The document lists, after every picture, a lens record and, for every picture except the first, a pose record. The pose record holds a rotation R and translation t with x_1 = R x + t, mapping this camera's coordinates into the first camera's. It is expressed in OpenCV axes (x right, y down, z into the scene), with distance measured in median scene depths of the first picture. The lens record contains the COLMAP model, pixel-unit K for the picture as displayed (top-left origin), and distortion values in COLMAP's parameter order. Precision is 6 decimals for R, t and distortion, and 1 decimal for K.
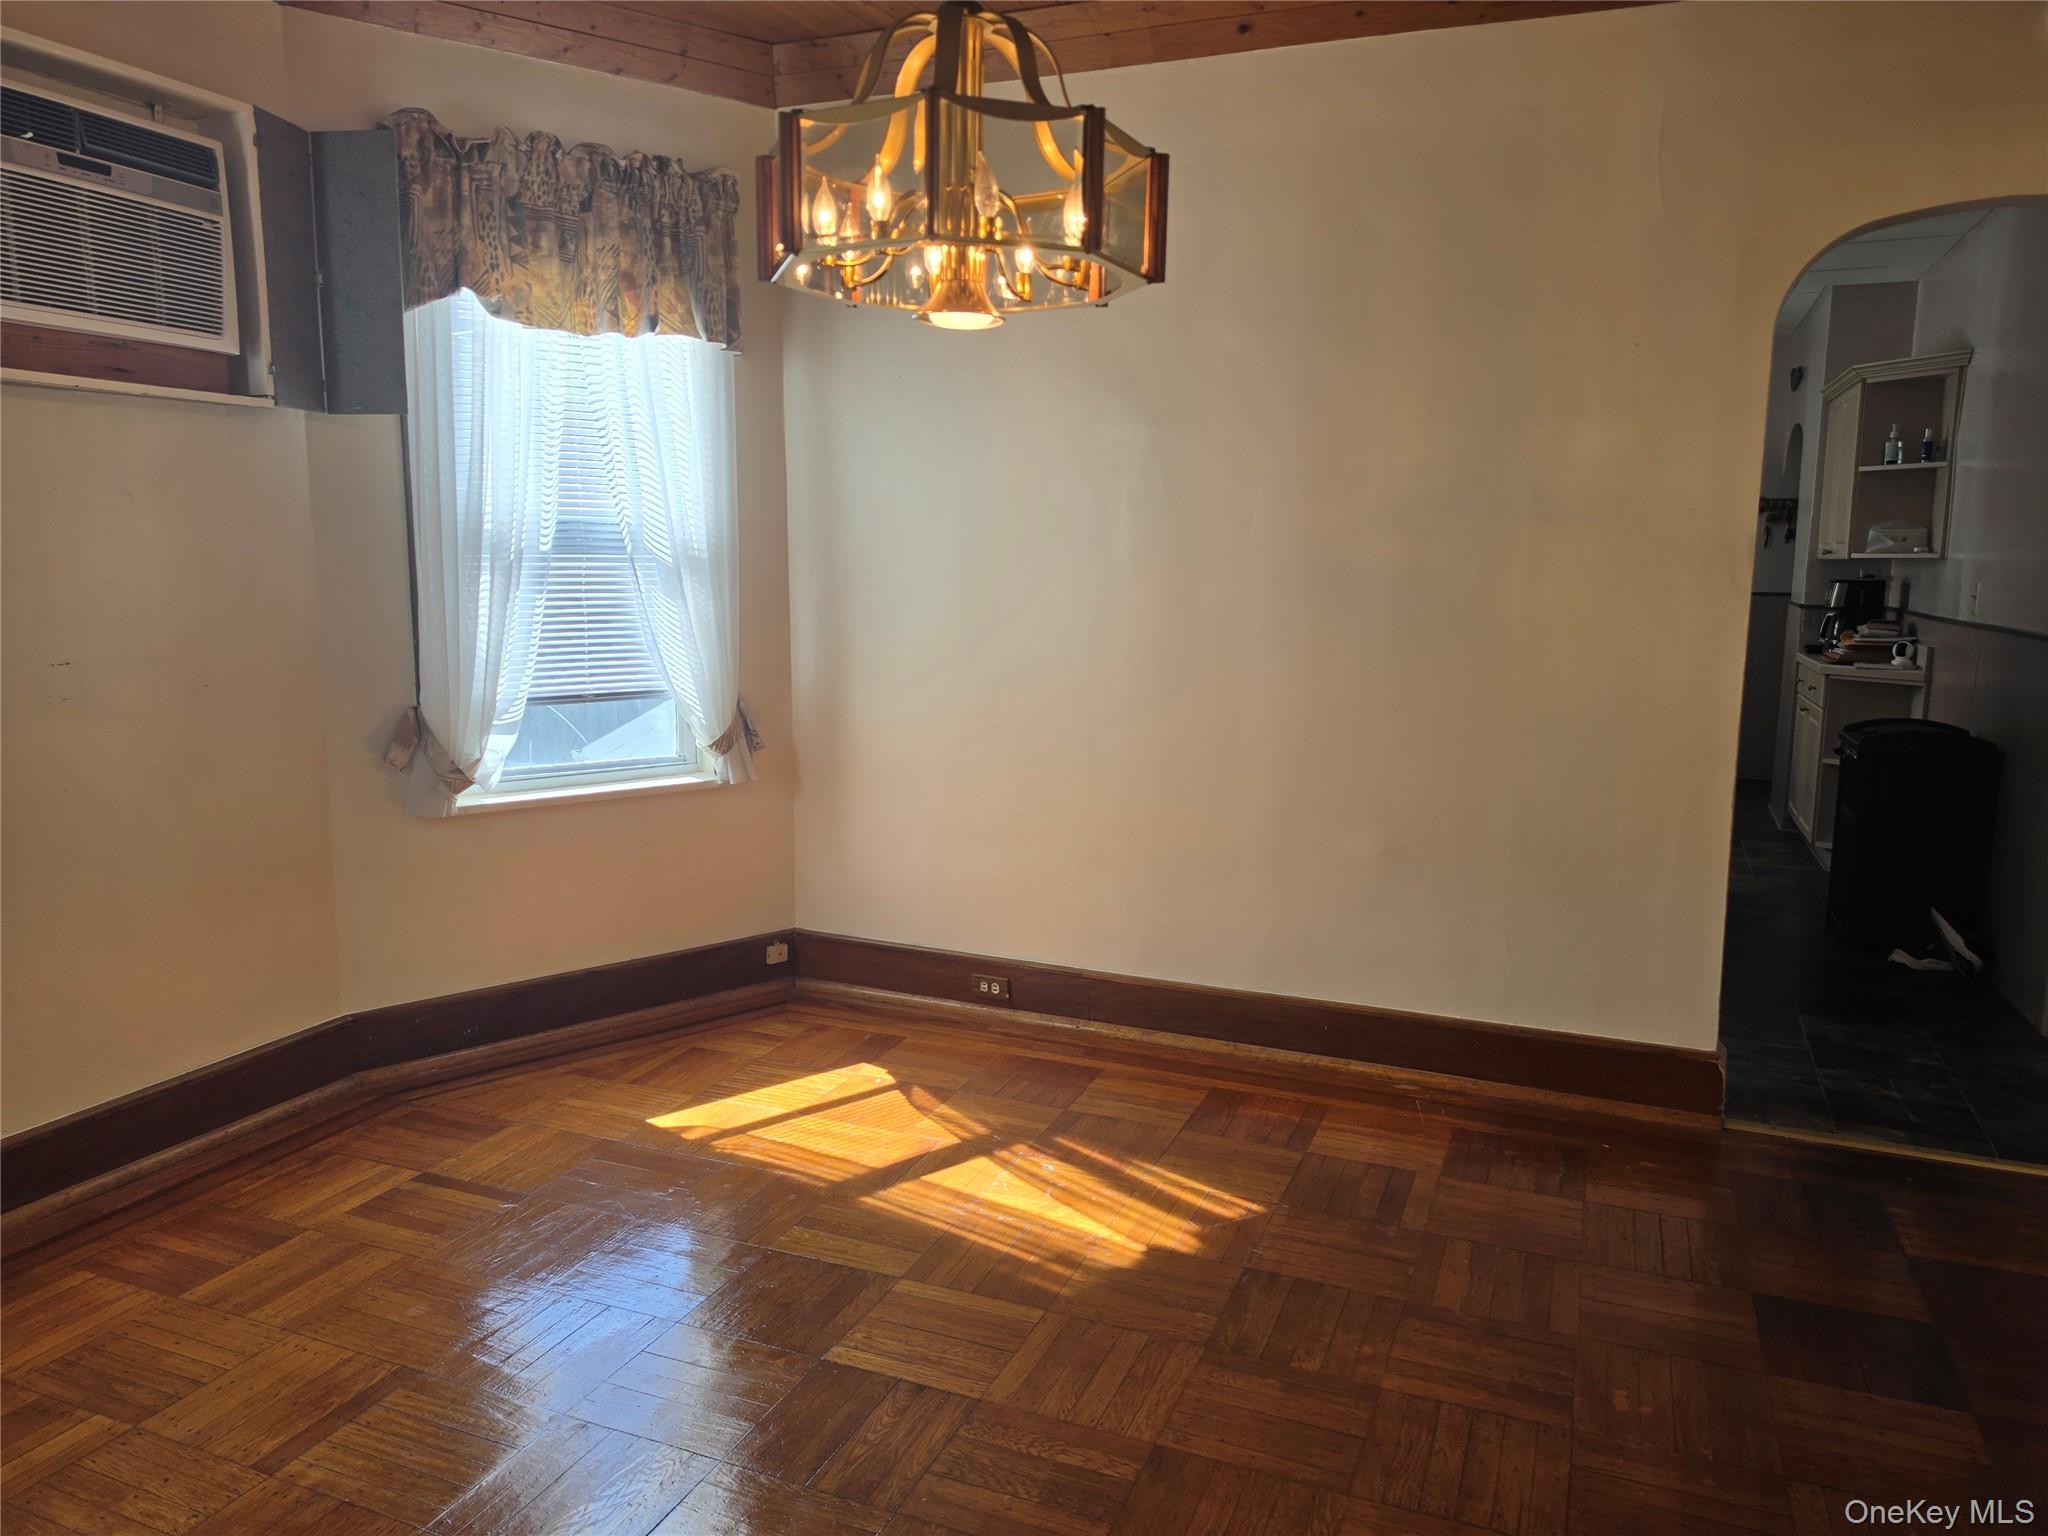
lens RADIAL K [[1416.2, 0, 1020.5], [0, 1416.2, 763.7], [0, 0, 1]] dist [-0.003228, -0.005123]
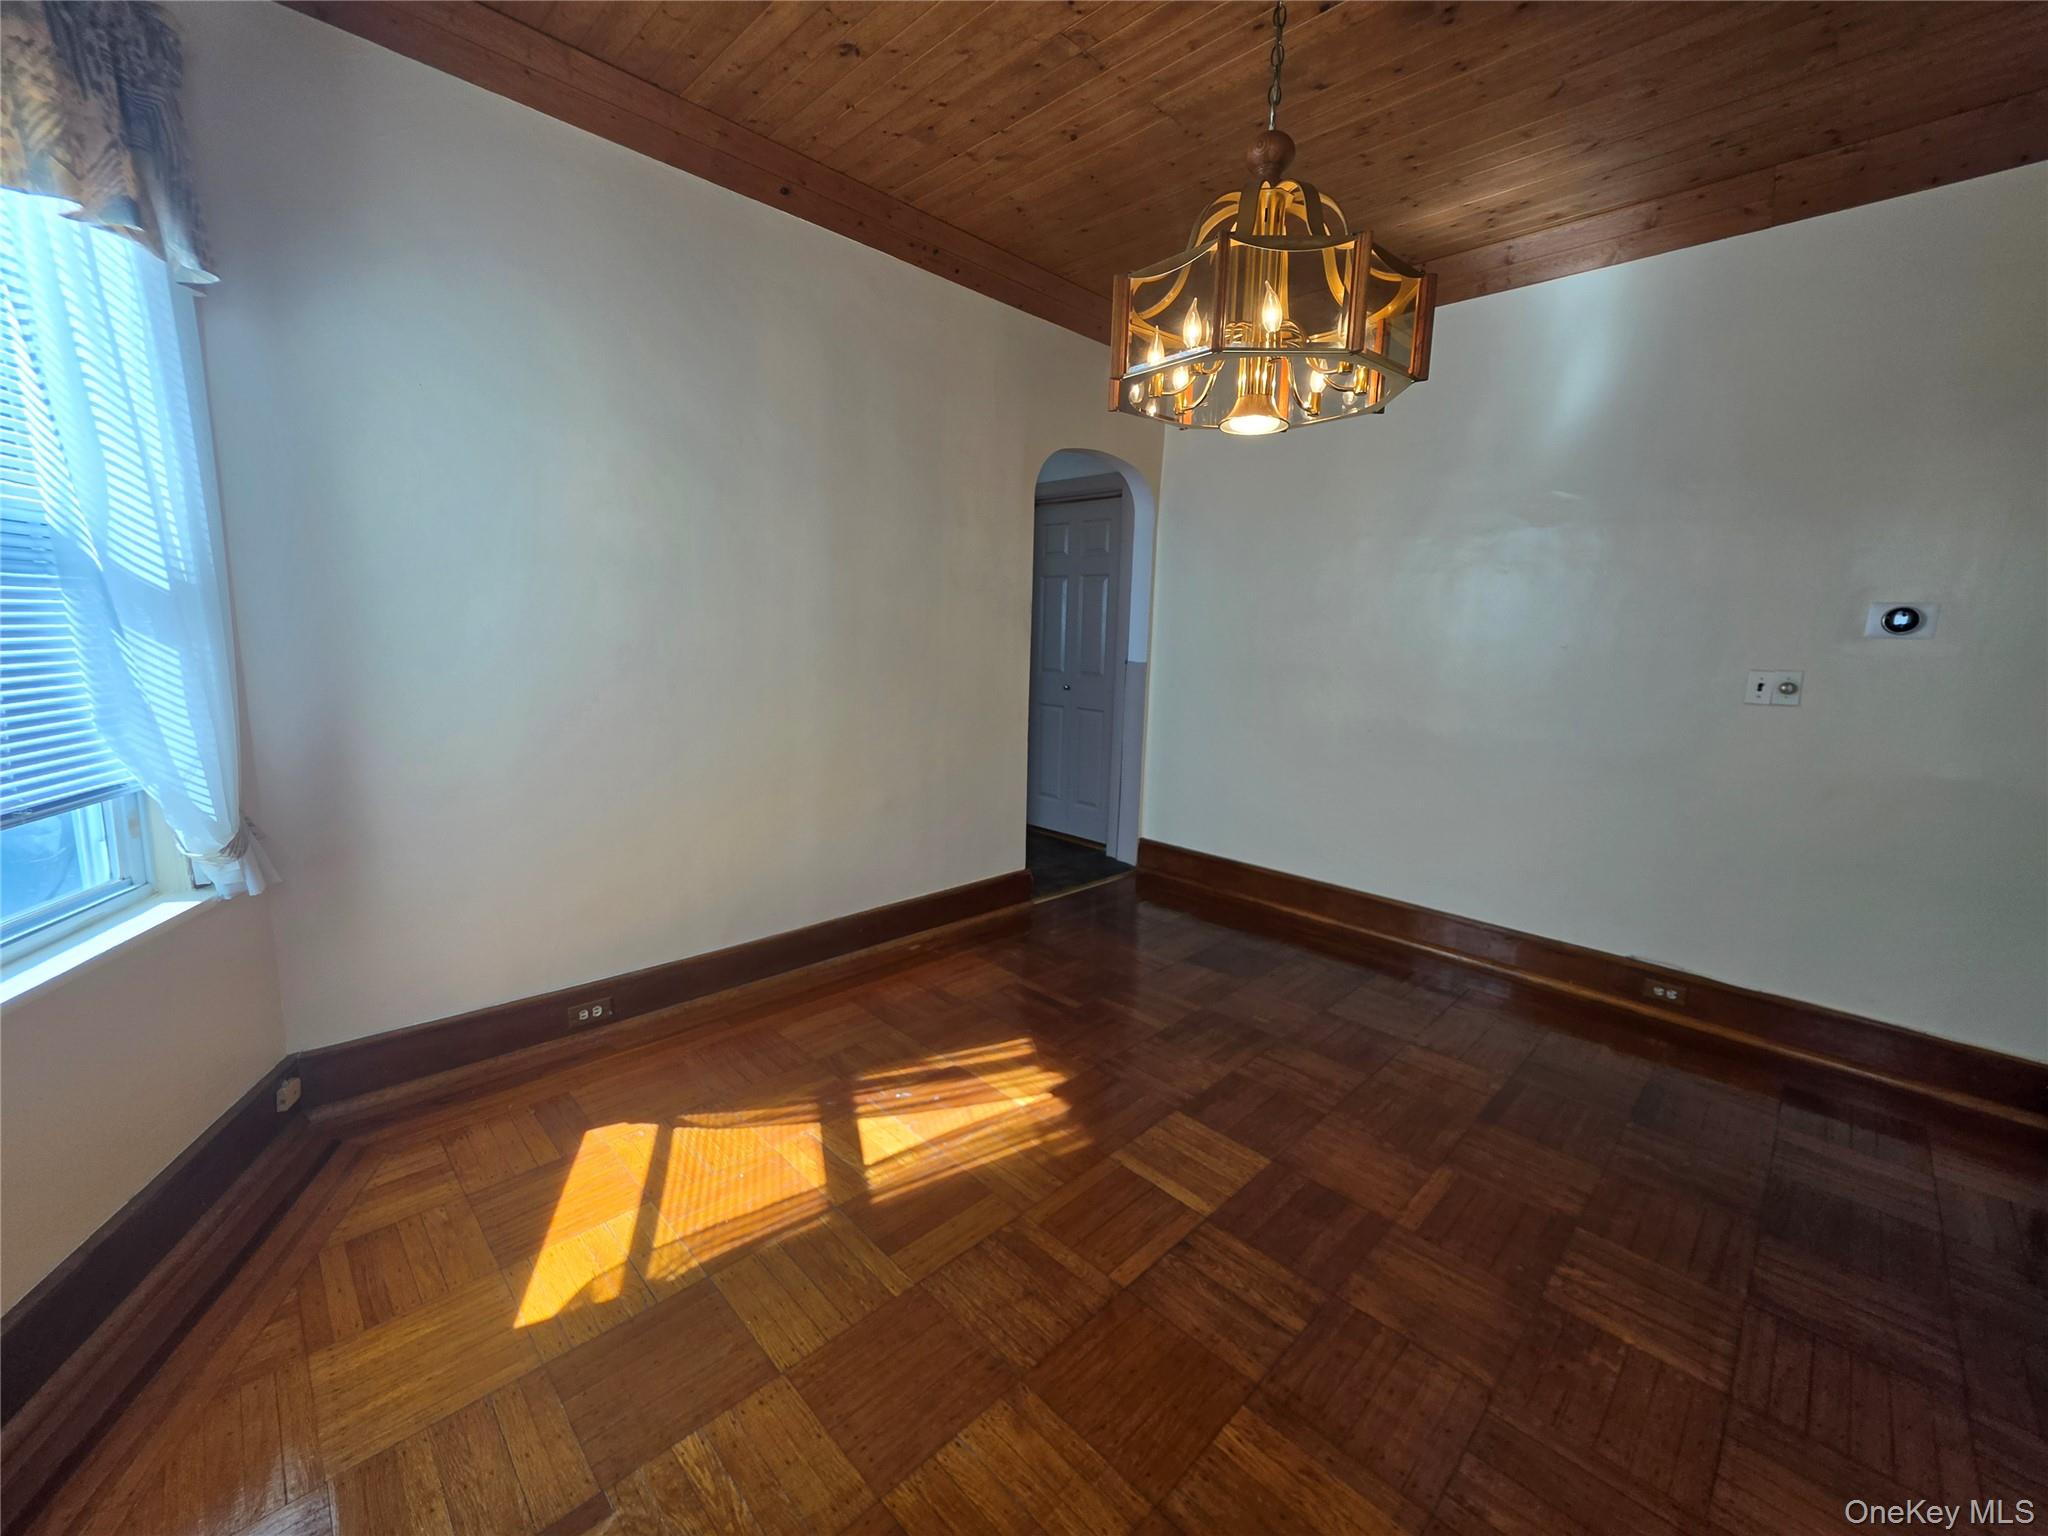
lens RADIAL K [[827.3, 0, 1027.1], [0, 827.3, 758.0], [0, 0, 1]] dist [-0.023497, -0.000030]
pose [[0.377848, -0.144294, 0.914555, -0.531760], [0.114804, 0.987460, 0.108366, -0.069094], [-0.918723, 0.064049, 0.389675, 0.575708]]
